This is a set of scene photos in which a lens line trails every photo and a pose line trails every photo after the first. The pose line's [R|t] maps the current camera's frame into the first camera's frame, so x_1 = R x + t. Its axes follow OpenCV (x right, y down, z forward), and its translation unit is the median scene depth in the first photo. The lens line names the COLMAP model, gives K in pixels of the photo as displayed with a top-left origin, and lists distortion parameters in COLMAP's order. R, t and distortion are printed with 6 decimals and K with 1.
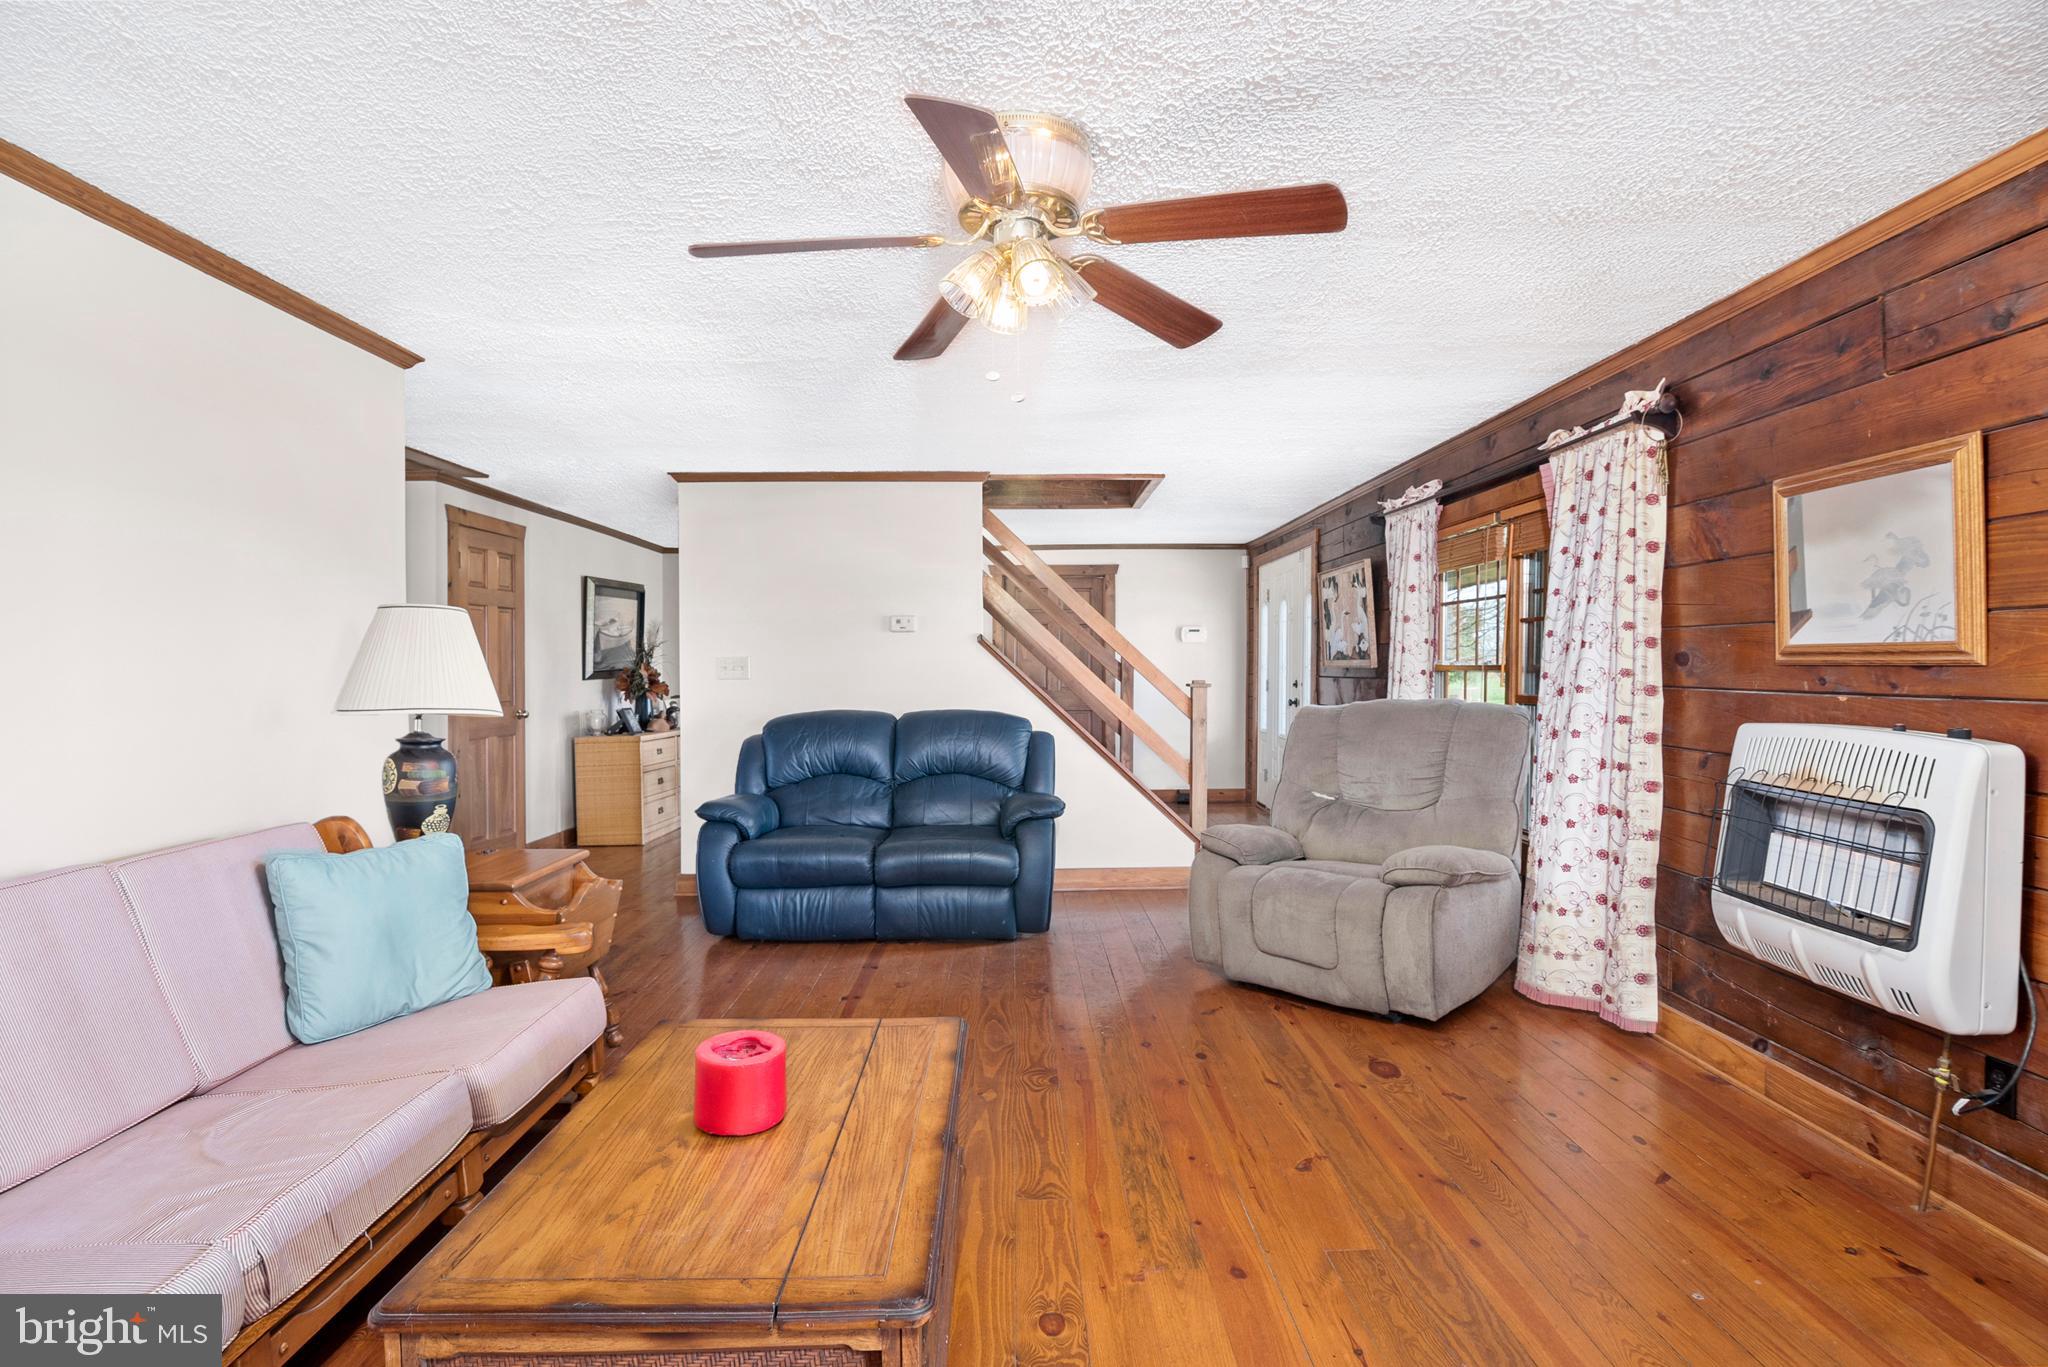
lens RADIAL K [[1012.0, 0, 1016.3], [0, 1012.0, 684.7], [0, 0, 1]] dist [-0.026703, -0.000301]
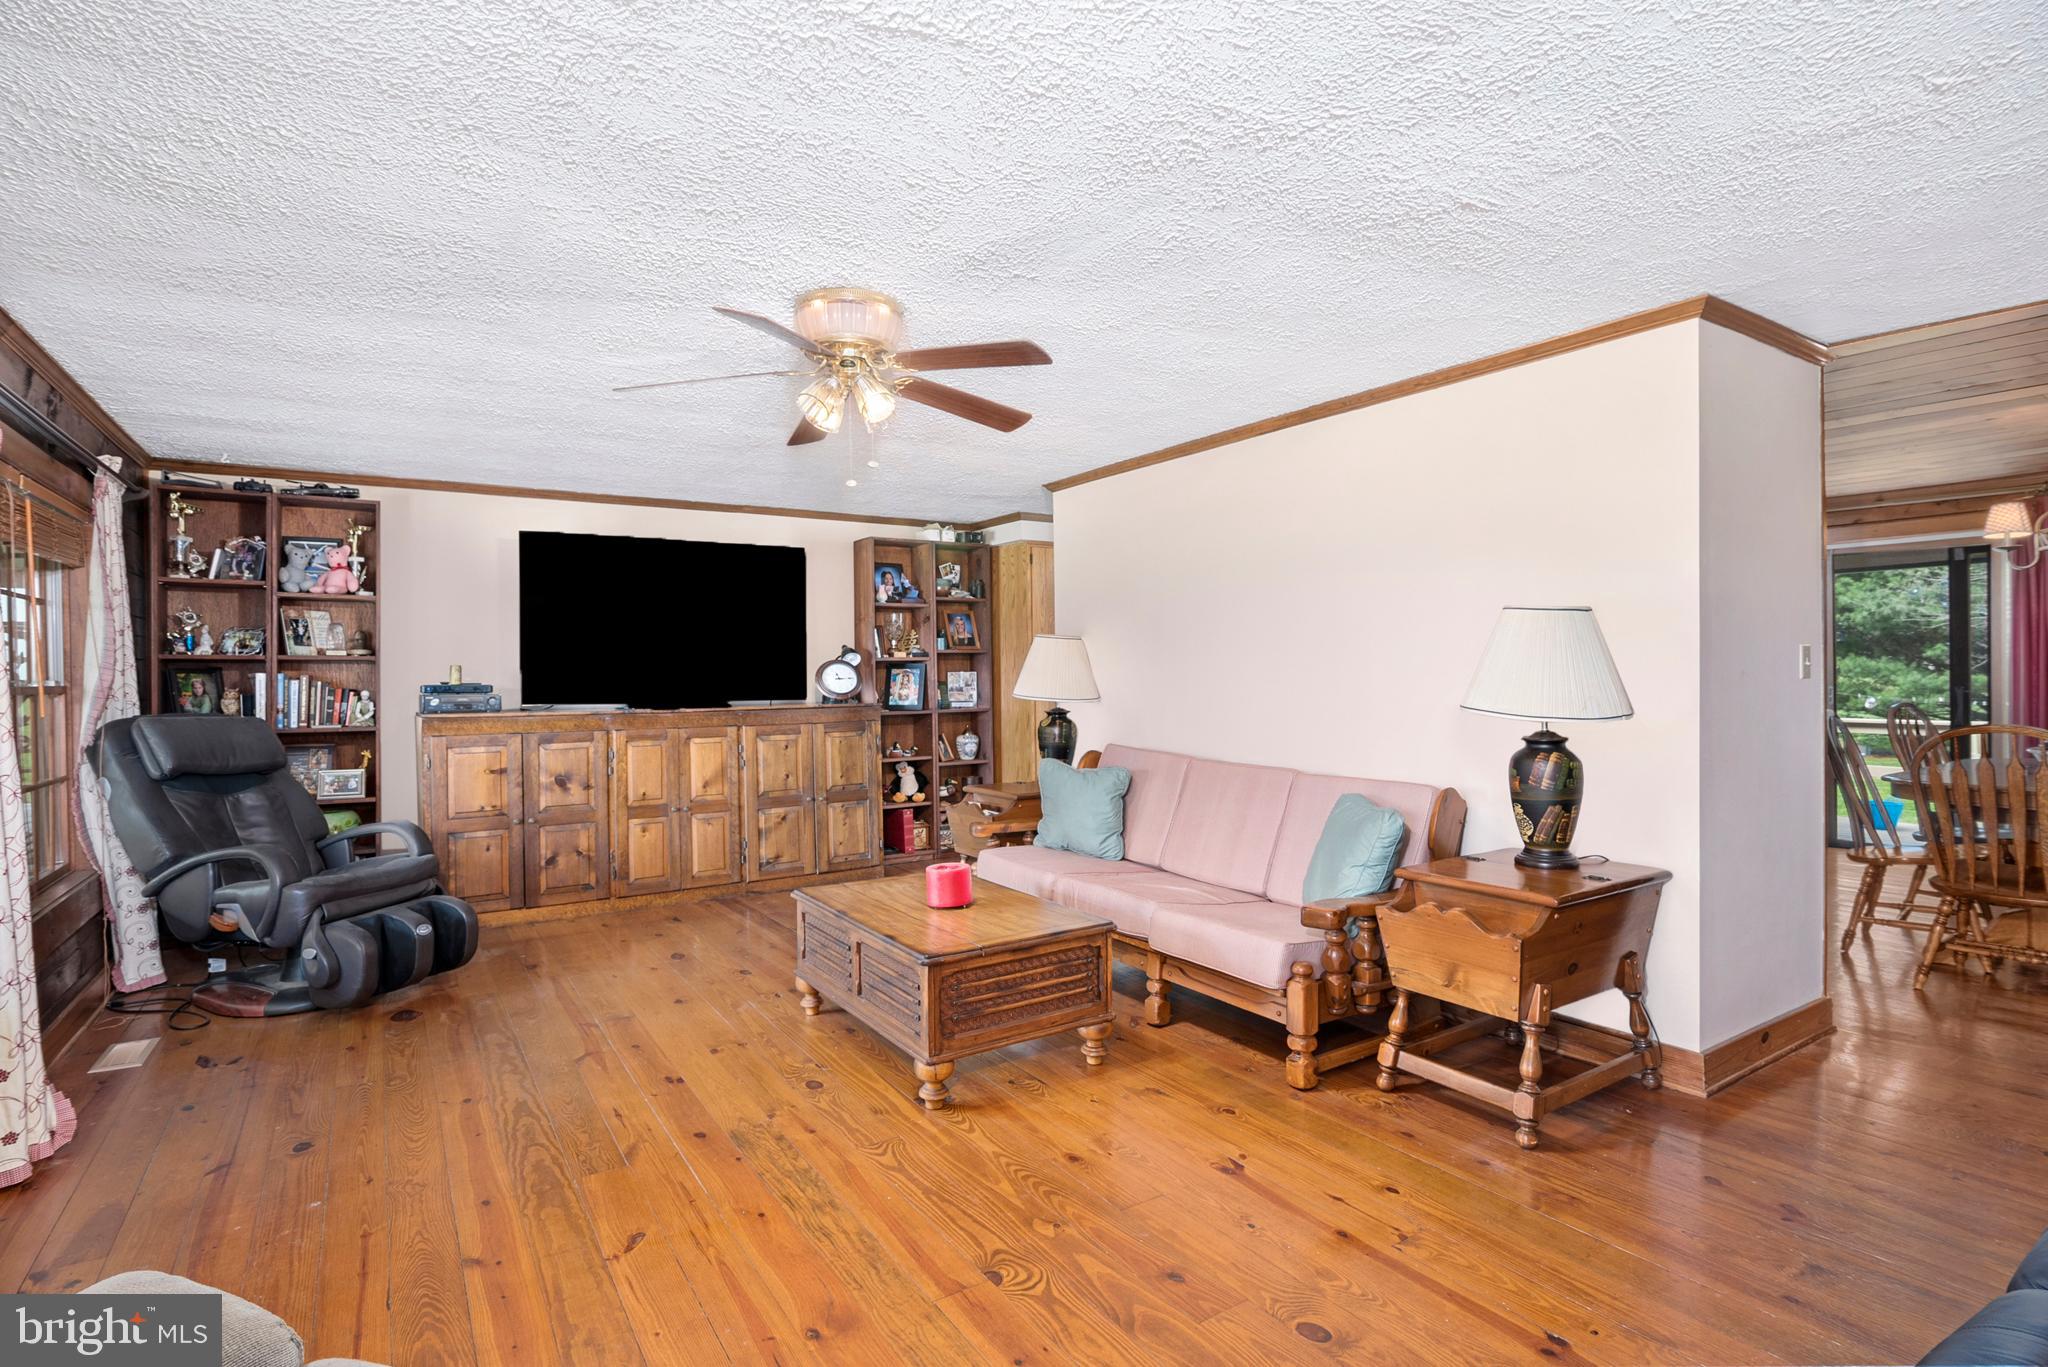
lens RADIAL K [[1012.0, 0, 1026.8], [0, 1012.0, 676.7], [0, 0, 1]] dist [-0.026703, -0.000301]
pose [[-0.840574, 0.019960, -0.541328, 0.340934], [0.008270, 0.999677, 0.024019, -0.029621], [0.541633, 0.015713, -0.840468, 1.413893]]
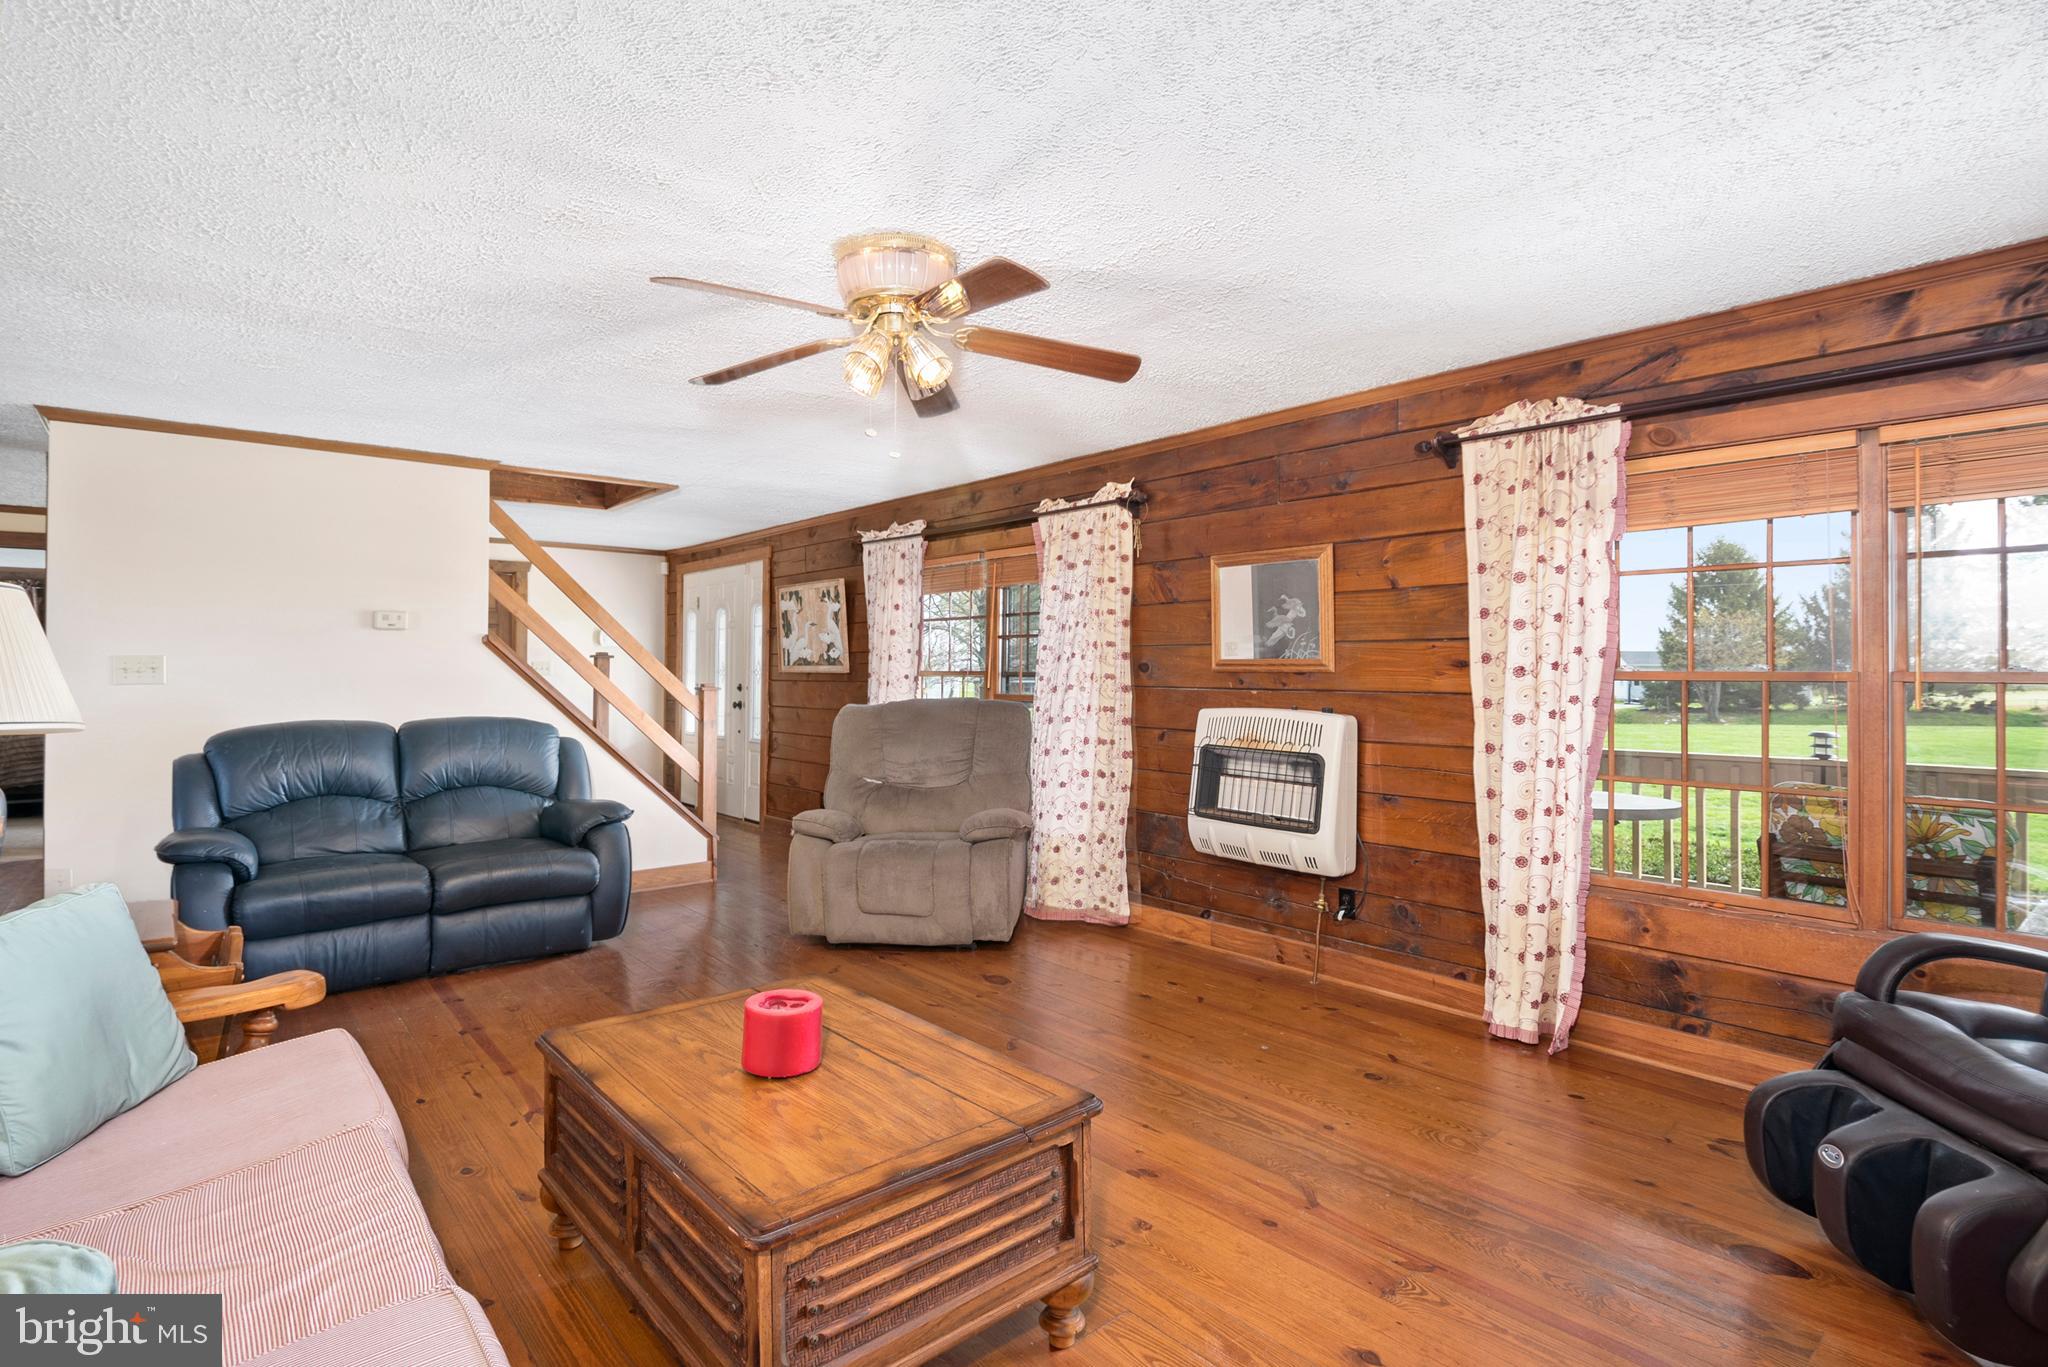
lens RADIAL K [[1012.0, 0, 1024.8], [0, 1012.0, 666.8], [0, 0, 1]] dist [-0.026703, -0.000301]
pose [[0.762684, 0.007559, 0.646727, -0.417252], [0.006951, 0.999778, -0.019883, 0.001662], [-0.646734, 0.019660, 0.762463, -0.031021]]
